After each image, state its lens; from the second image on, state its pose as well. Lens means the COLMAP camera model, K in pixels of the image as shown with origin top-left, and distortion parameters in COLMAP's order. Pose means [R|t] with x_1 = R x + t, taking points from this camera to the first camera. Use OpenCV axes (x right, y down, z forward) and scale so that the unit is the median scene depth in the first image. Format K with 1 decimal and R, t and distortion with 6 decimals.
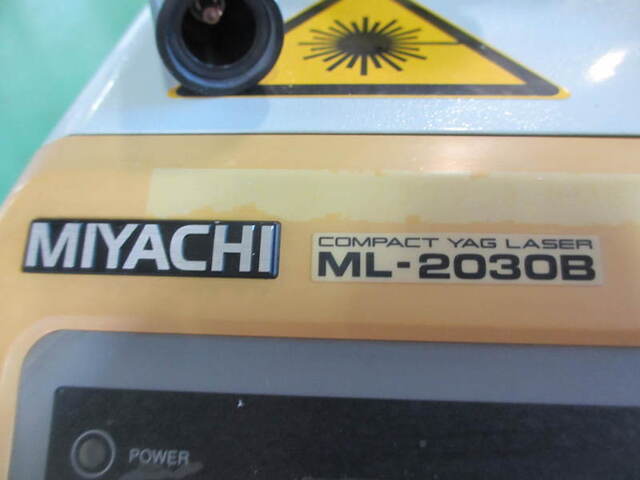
lens RADIAL K [[519.4, 0, 320.0], [0, 519.4, 240.0], [0, 0, 1]] dist [-0.064152, 0.001364]
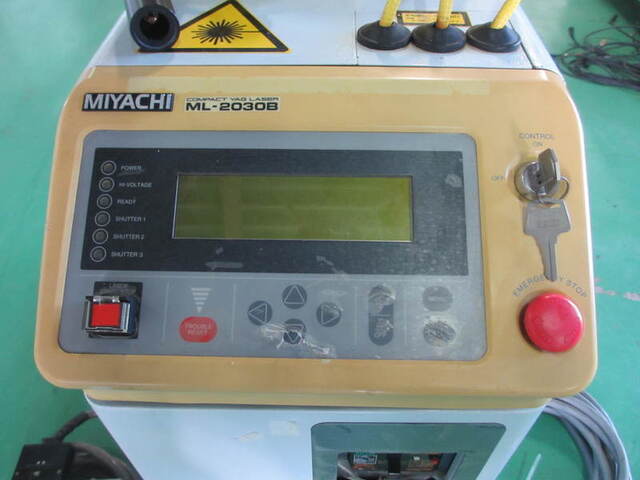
lens RADIAL K [[519.4, 0, 320.0], [0, 519.4, 240.0], [0, 0, 1]] dist [-0.064152, 0.001364]
pose [[0.998629, -0.004393, 0.052154, 0.591407], [0.003317, 0.999780, 0.020689, 0.735826], [-0.052234, -0.020488, 0.998425, -1.946471]]
